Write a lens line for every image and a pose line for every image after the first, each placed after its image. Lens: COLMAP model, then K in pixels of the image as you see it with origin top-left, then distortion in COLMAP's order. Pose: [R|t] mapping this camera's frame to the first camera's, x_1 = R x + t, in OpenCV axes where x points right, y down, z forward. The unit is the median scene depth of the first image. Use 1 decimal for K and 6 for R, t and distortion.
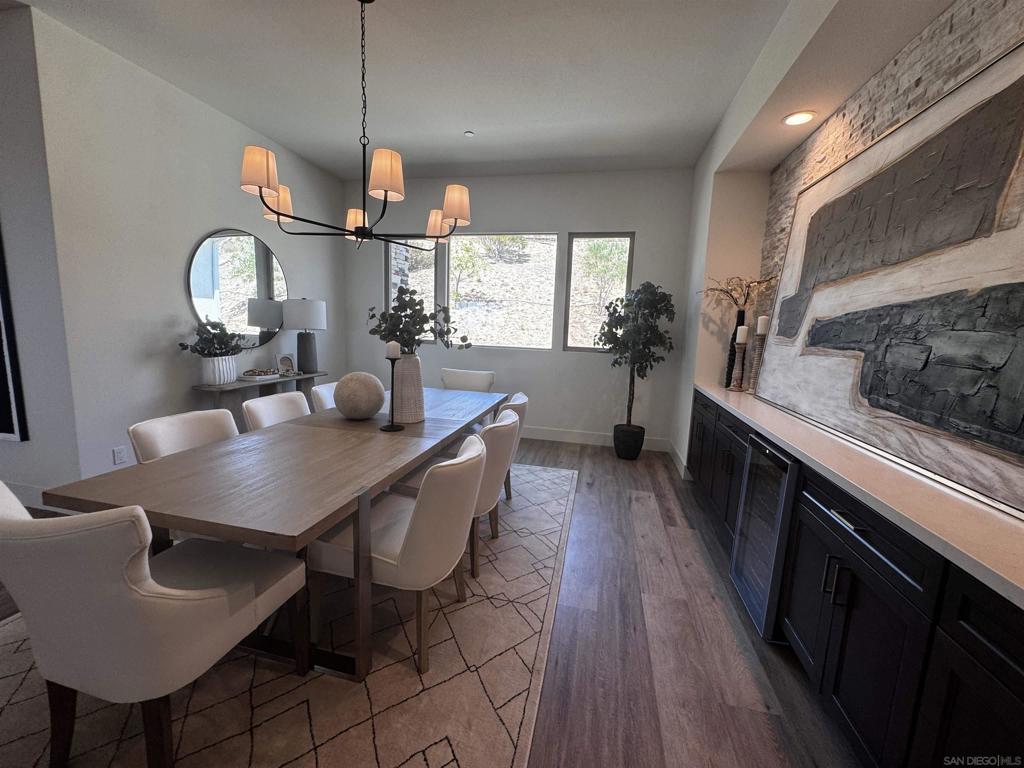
lens RADIAL K [[411.7, 0, 509.9], [0, 411.7, 384.9], [0, 0, 1]] dist [-0.002878, -0.000009]
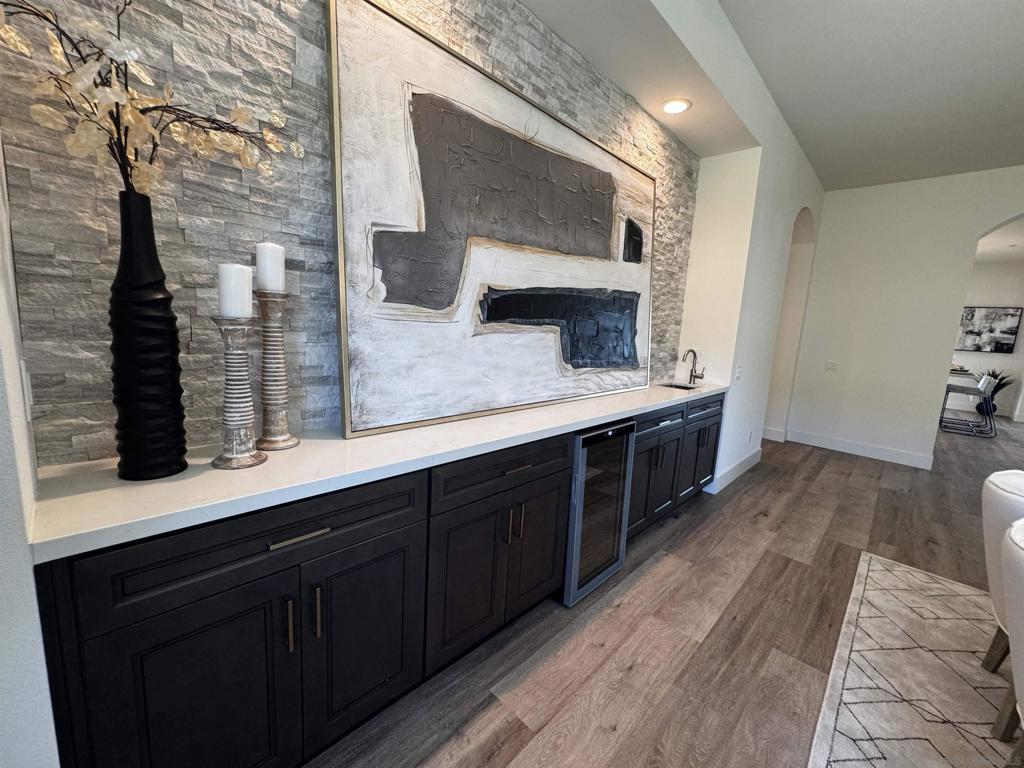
lens RADIAL K [[411.7, 0, 509.9], [0, 411.7, 384.9], [0, 0, 1]] dist [-0.002878, -0.000009]
pose [[-0.847079, -0.162666, 0.505962, 0.384776], [-0.008210, 0.955900, 0.293576, -0.274383], [-0.531404, 0.244528, -0.811058, 2.150578]]
